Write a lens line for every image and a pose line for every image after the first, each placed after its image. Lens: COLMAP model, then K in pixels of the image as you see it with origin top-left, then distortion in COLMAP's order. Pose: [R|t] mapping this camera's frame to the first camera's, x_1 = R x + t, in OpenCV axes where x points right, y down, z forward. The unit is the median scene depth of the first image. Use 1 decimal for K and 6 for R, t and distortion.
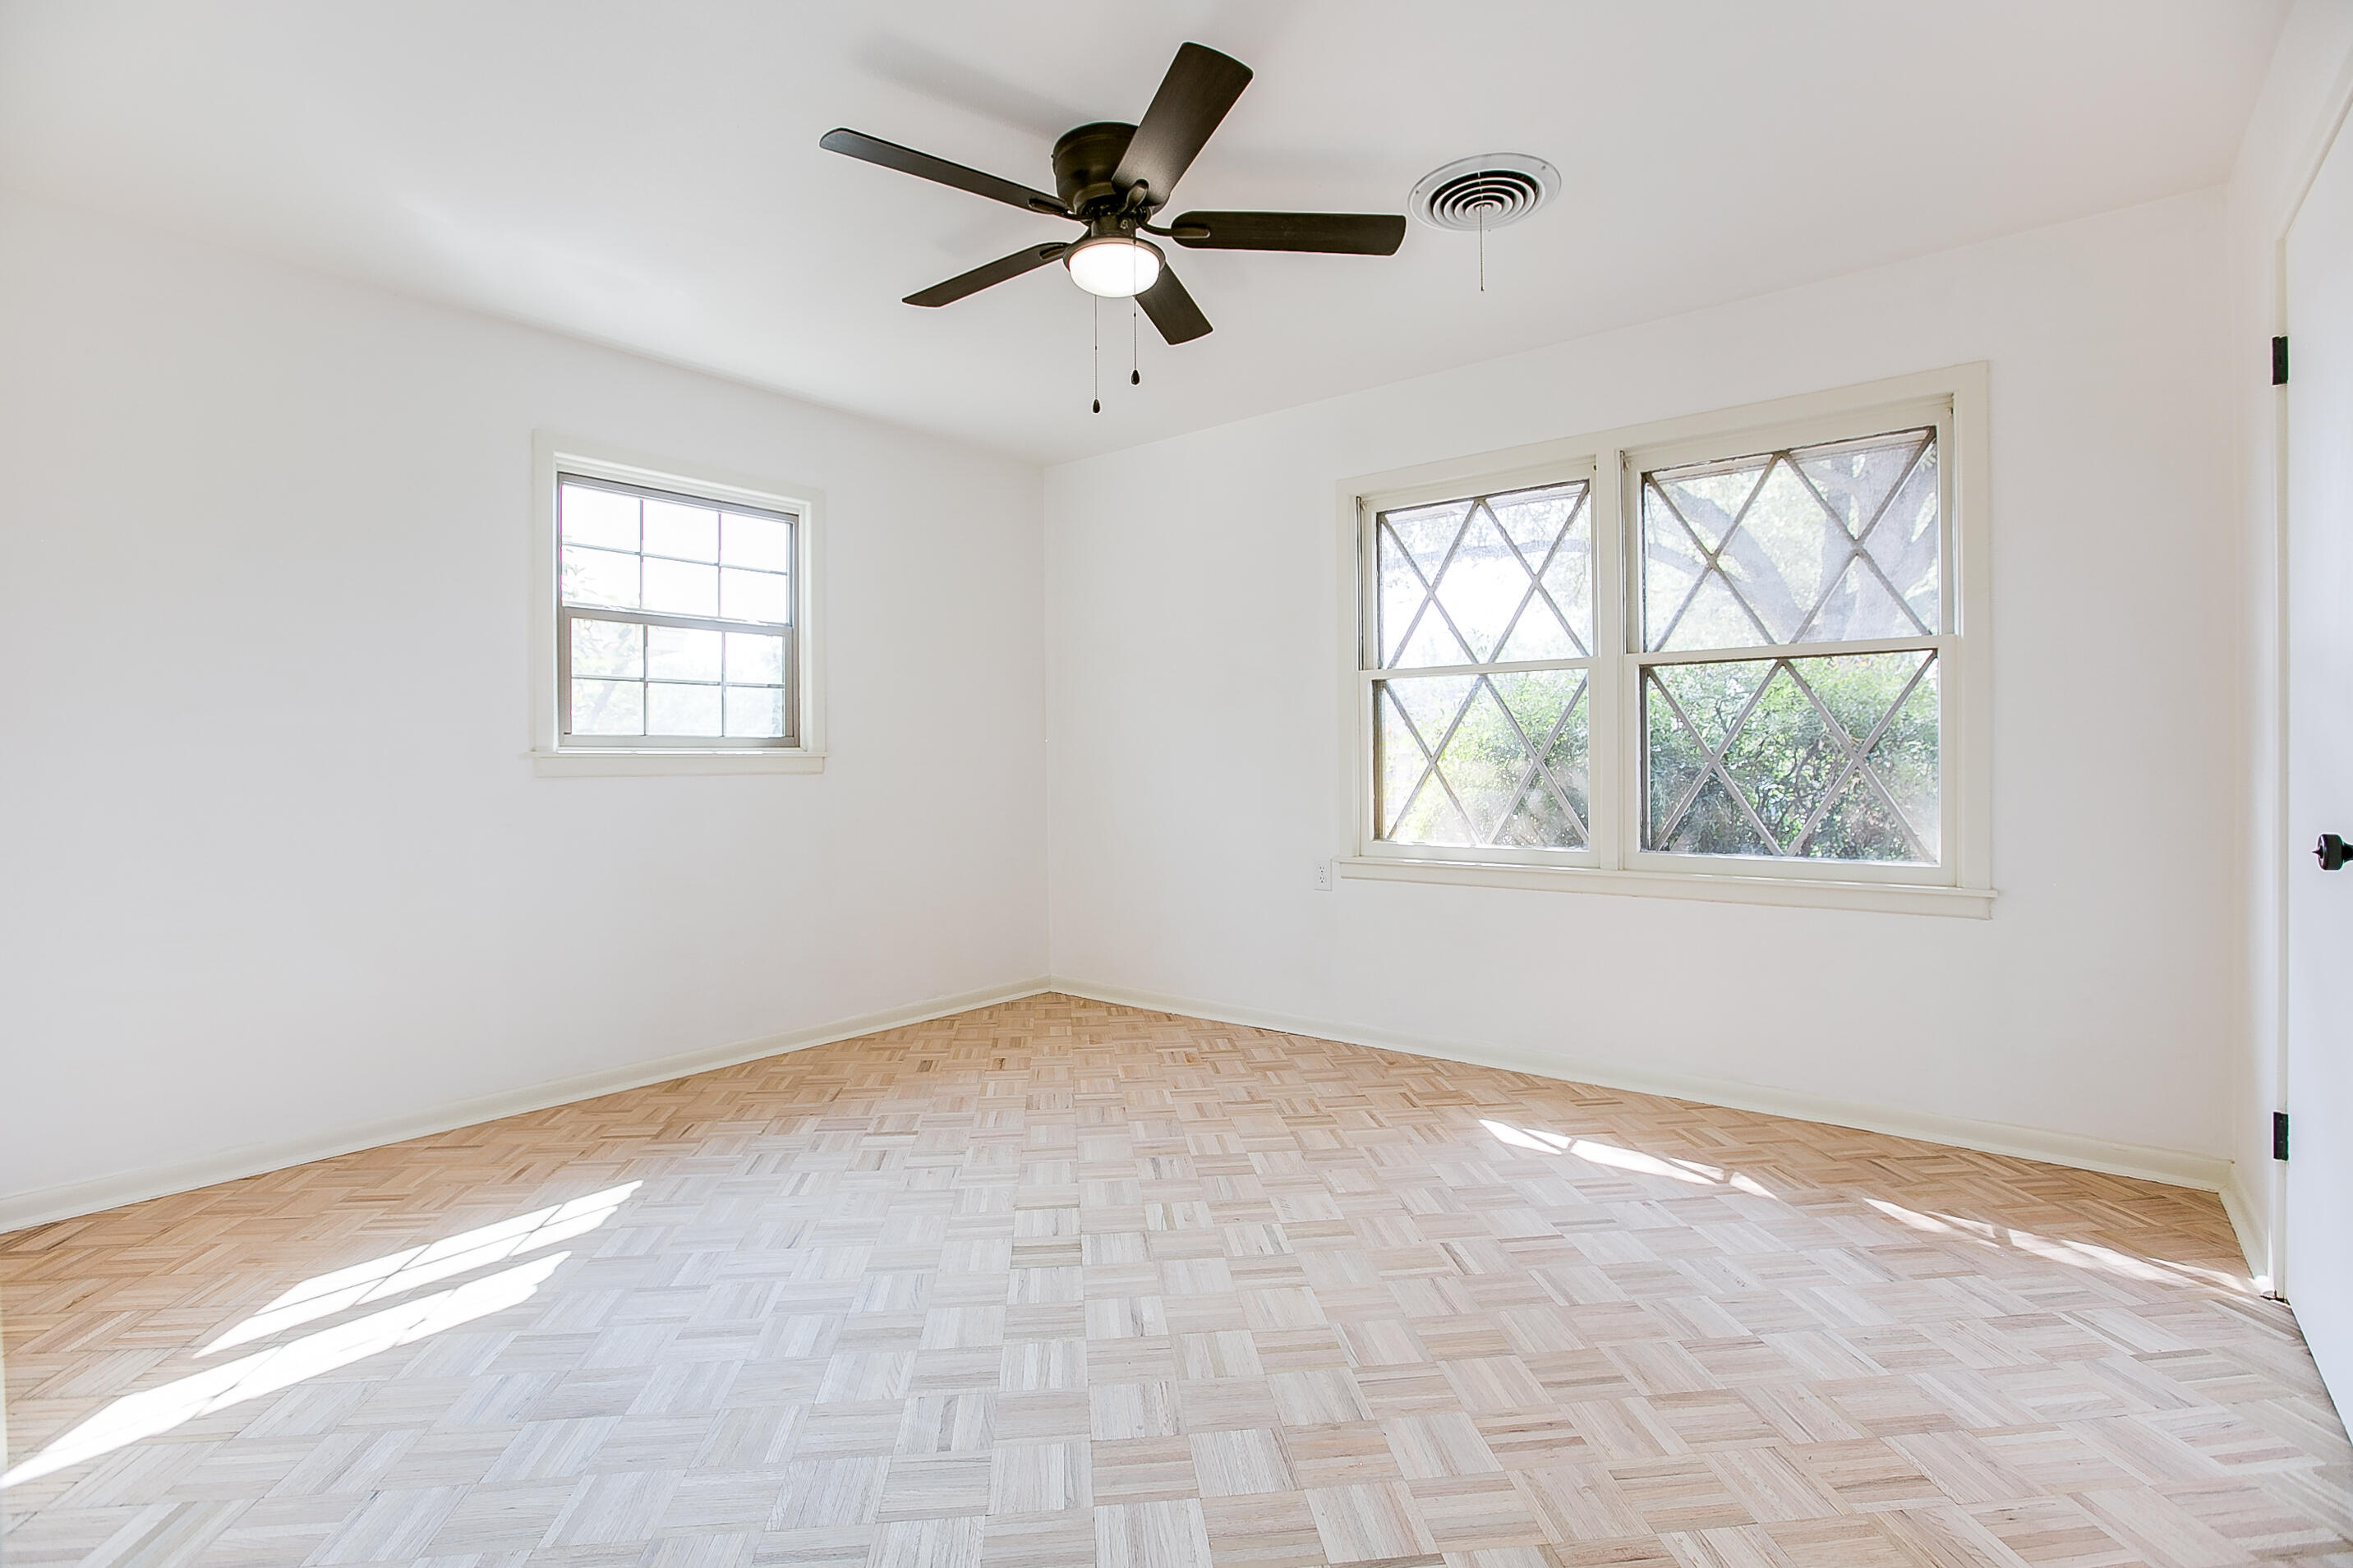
lens RADIAL K [[1080.5, 0, 1178.1], [0, 1080.5, 764.0], [0, 0, 1]] dist [0.002415, 0.000442]
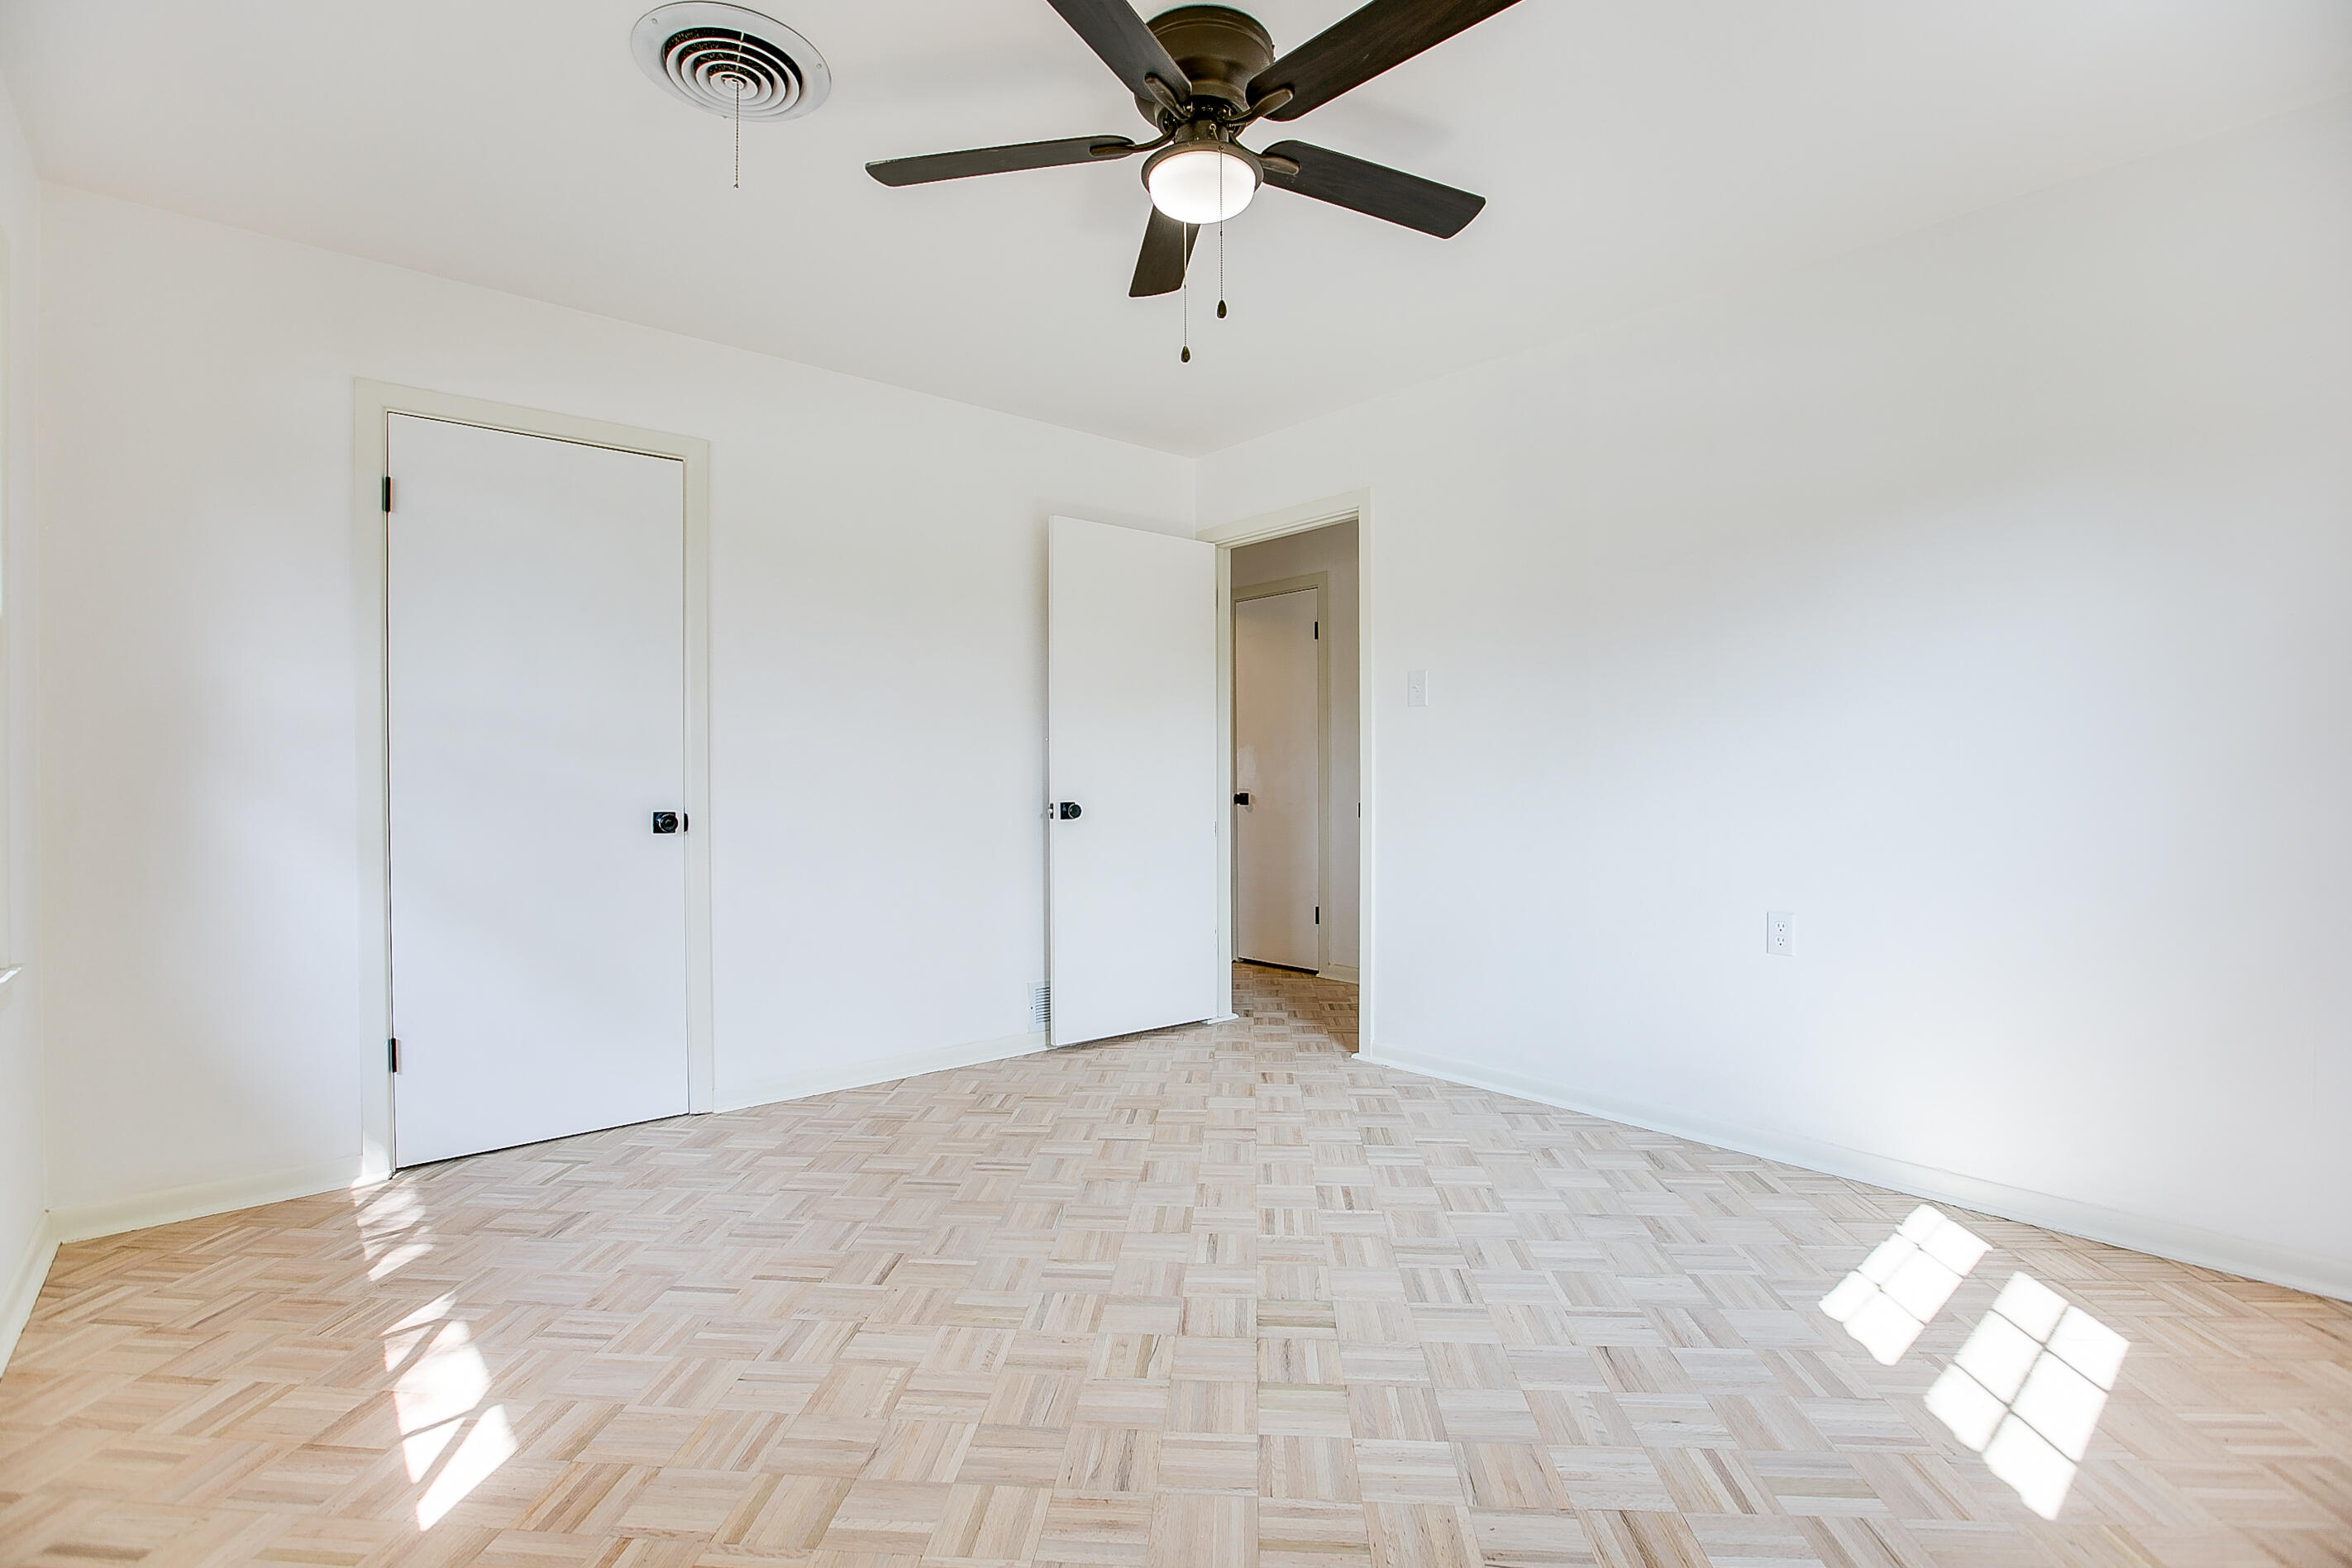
lens RADIAL K [[1080.1, 0, 1175.9], [0, 1080.1, 782.9], [0, 0, 1]] dist [0.002415, 0.000442]
pose [[-0.983421, 0.012299, 0.180921, -0.178288], [0.014862, 0.999807, 0.012820, -0.005834], [-0.180728, 0.015296, -0.983414, 1.770204]]
